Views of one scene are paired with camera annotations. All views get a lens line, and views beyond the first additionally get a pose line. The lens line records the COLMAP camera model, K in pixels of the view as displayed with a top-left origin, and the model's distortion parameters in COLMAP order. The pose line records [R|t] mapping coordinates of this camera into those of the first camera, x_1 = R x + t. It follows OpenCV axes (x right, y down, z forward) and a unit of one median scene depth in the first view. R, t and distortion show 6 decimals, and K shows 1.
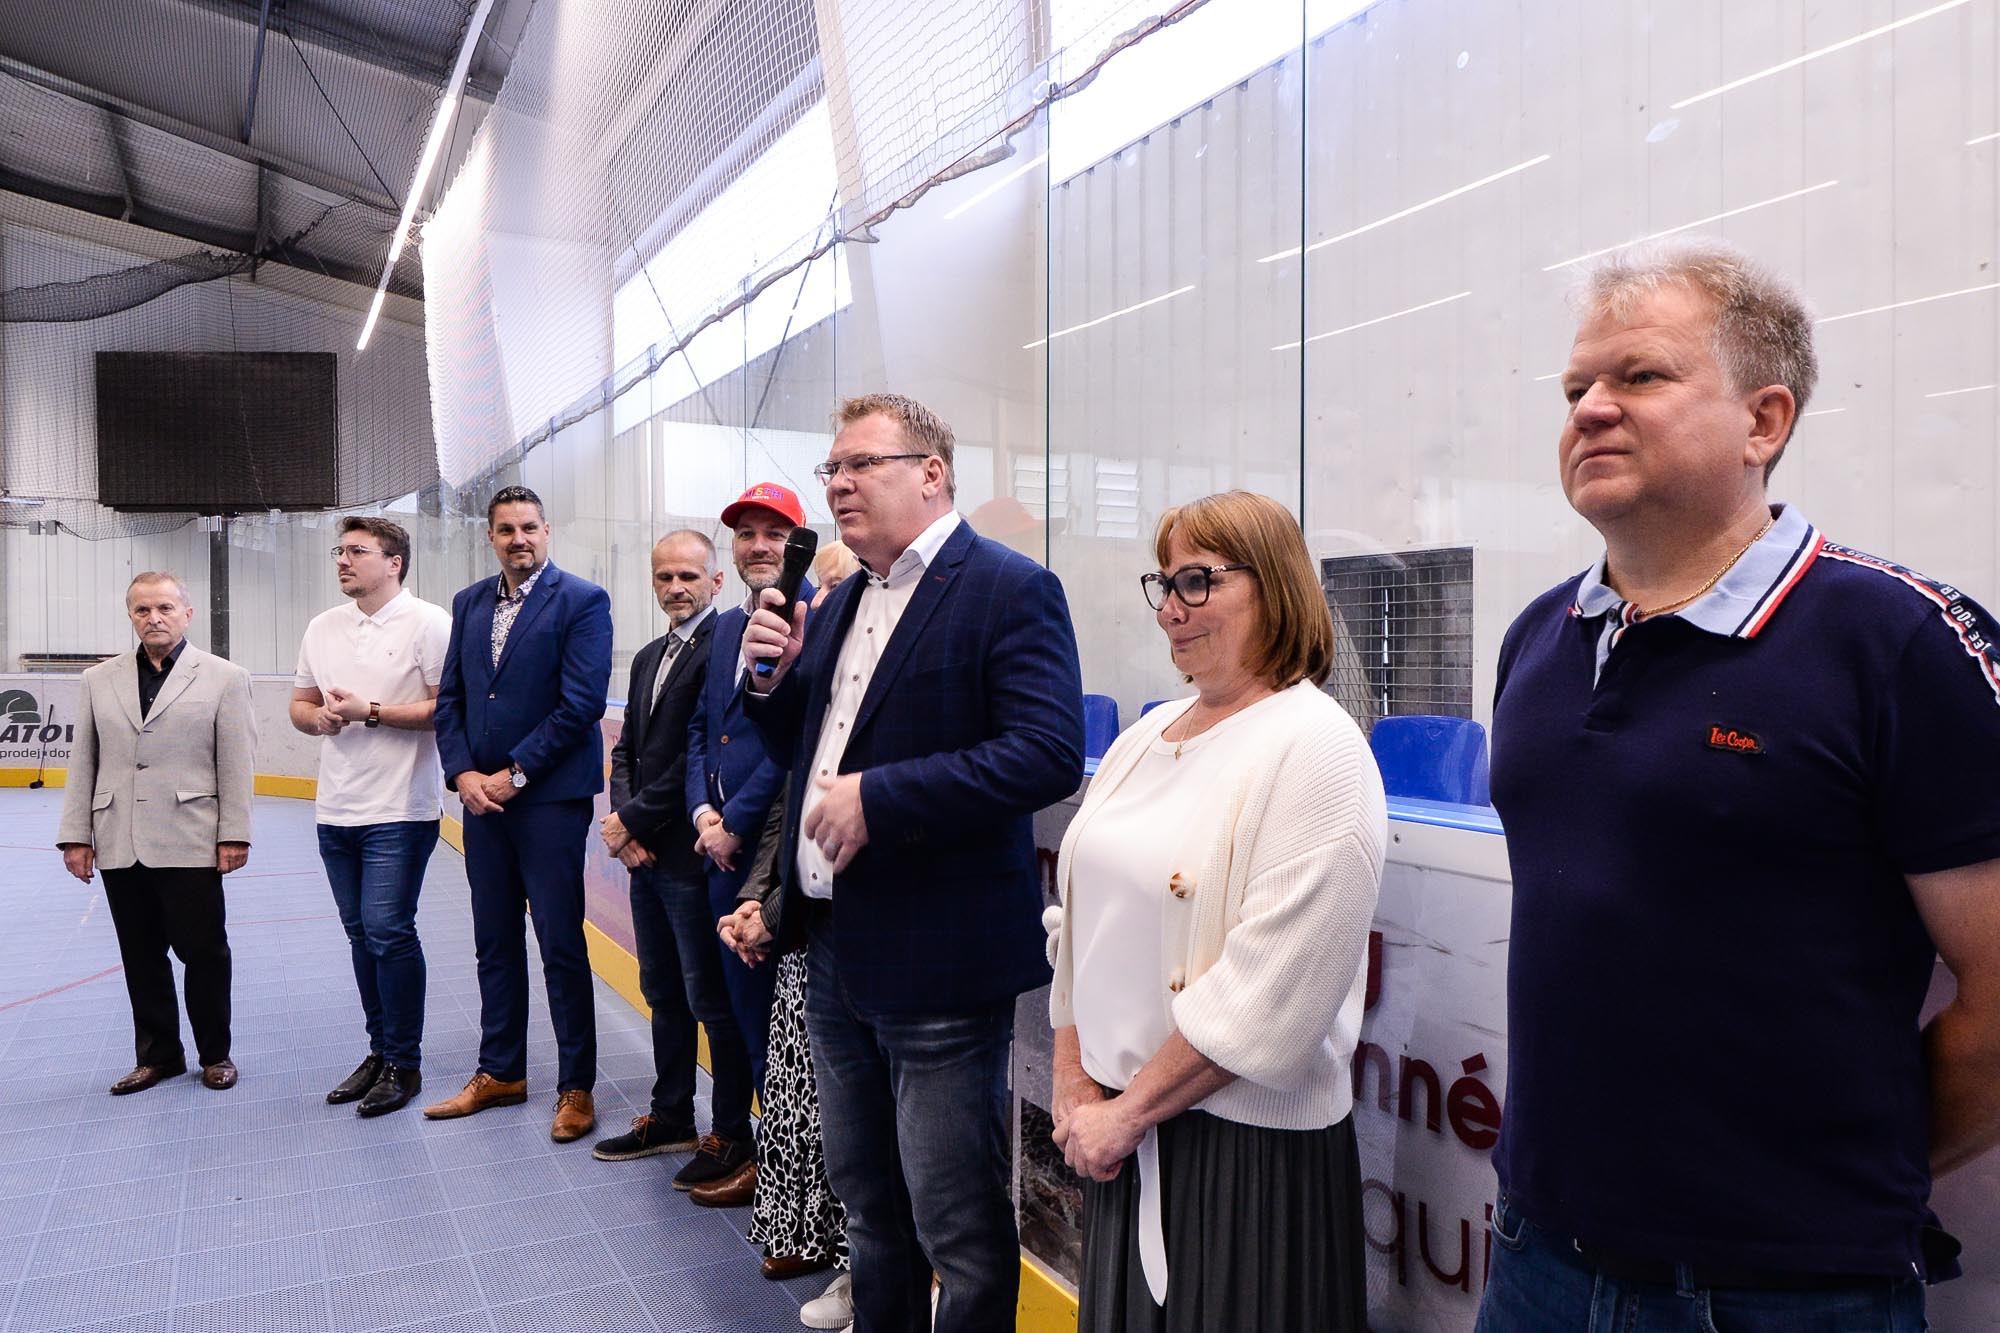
lens RADIAL K [[1413.3, 0, 1000.0], [0, 1413.3, 666.5], [0, 0, 1]] dist [0.000344, -0.008497]
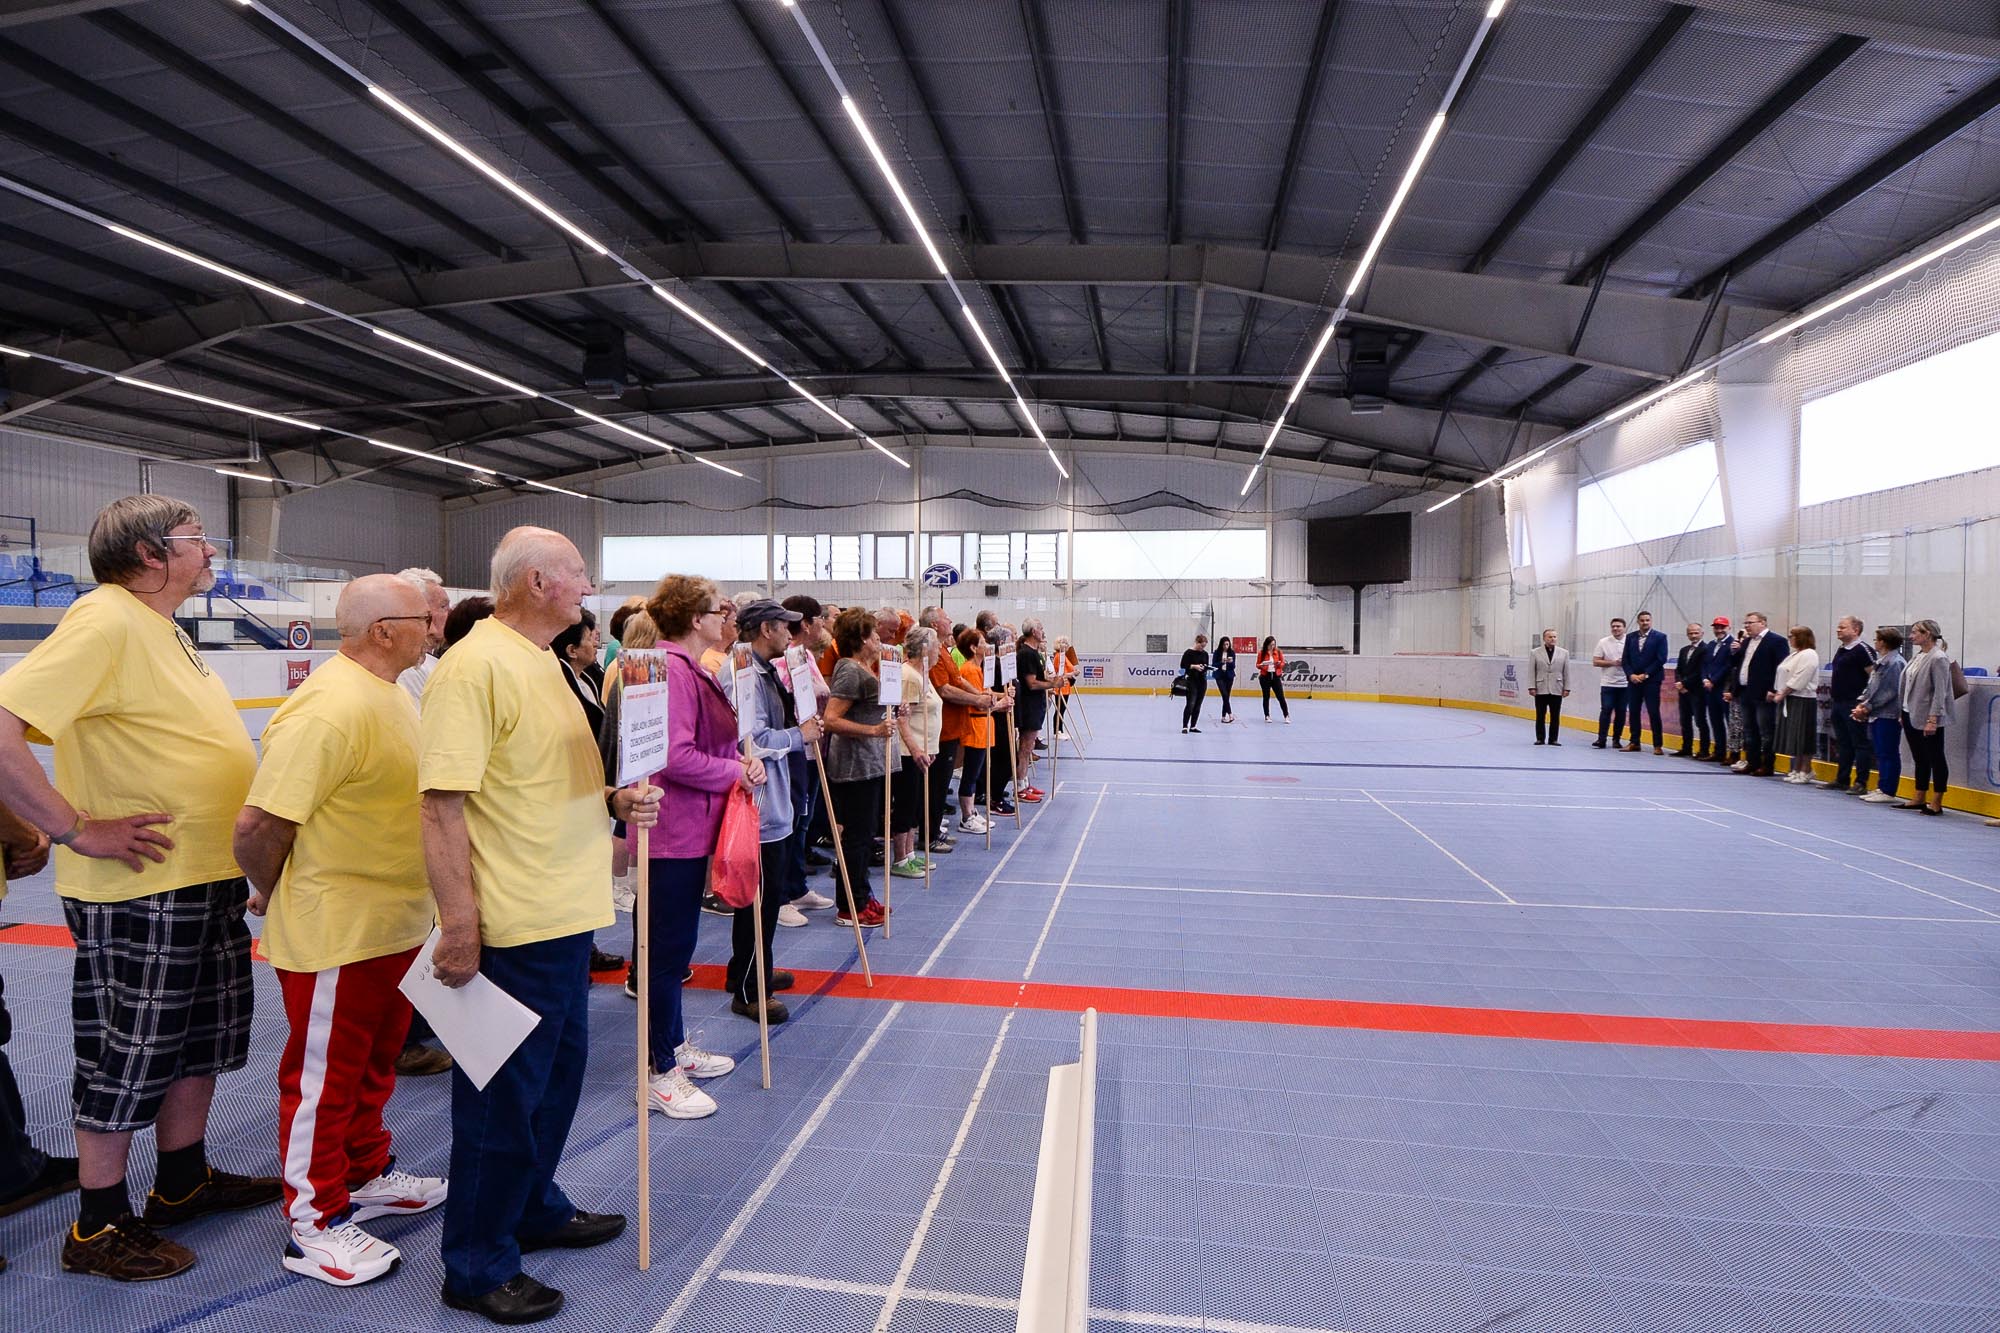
lens RADIAL K [[1064.0, 0, 1000.0], [0, 1064.0, 666.5], [0, 0, 1]] dist [0.000184, -0.000125]
pose [[0.799077, 0.007617, -0.601181, 0.053410], [-0.001445, 0.999941, 0.010749, 0.013839], [0.601228, -0.007721, 0.799041, -2.827329]]
